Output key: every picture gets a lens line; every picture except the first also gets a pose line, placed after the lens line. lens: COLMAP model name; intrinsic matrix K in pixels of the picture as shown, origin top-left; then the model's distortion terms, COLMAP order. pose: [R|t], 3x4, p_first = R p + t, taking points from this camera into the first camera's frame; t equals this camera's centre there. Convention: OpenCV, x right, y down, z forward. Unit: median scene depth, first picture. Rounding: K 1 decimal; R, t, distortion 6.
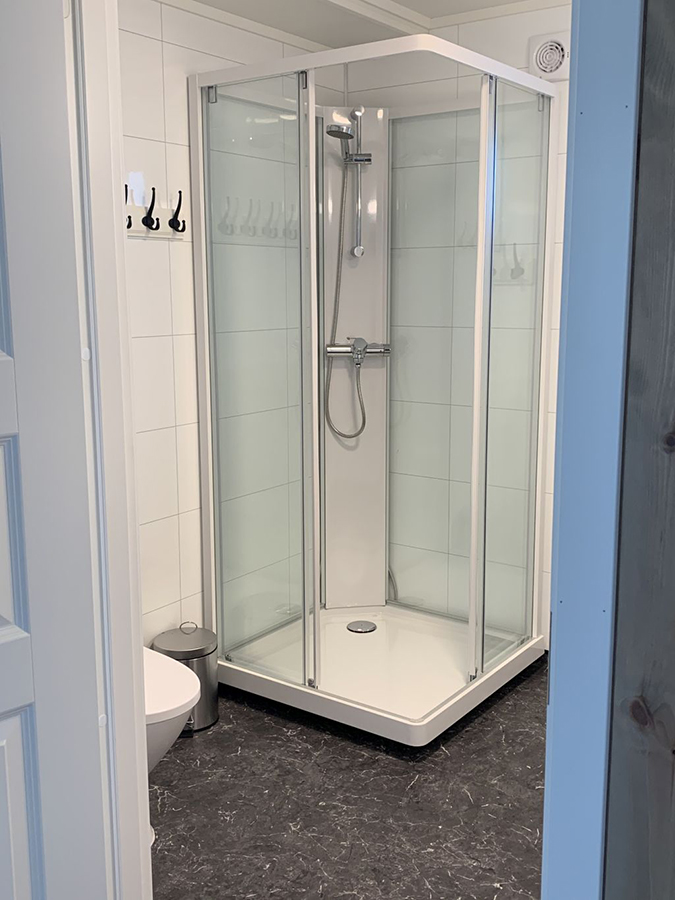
lens RADIAL K [[926.1, 0, 335.8], [0, 926.1, 451.5], [0, 0, 1]] dist [0.134232, 0.000000]
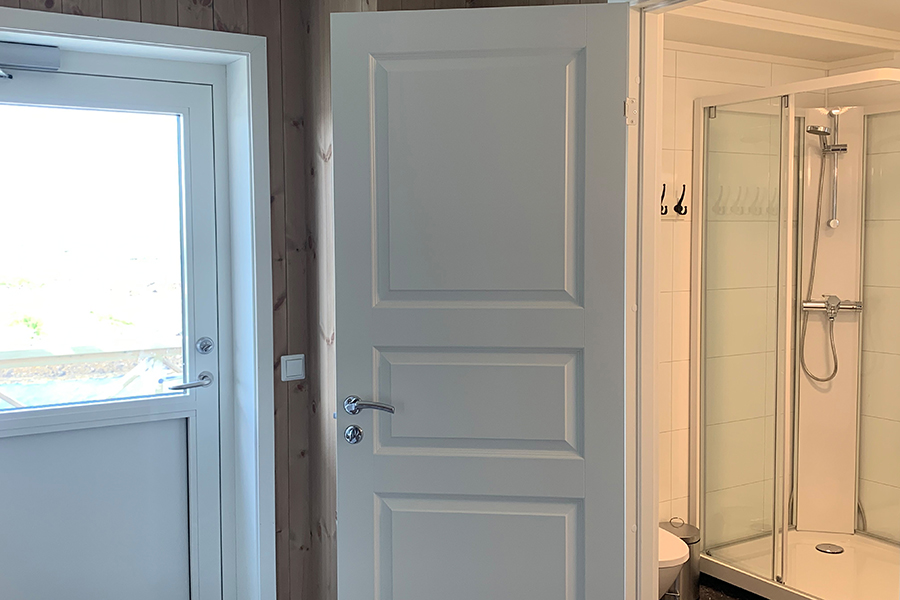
lens RADIAL K [[902.9, 0, 448.2], [0, 902.9, 297.4], [0, 0, 1]] dist [-0.000471, 0.000000]
pose [[0.921453, 0.021748, -0.387880, 0.020526], [-0.062876, 0.993617, -0.093658, 0.016945], [0.383368, 0.110690, 0.916939, -0.232692]]
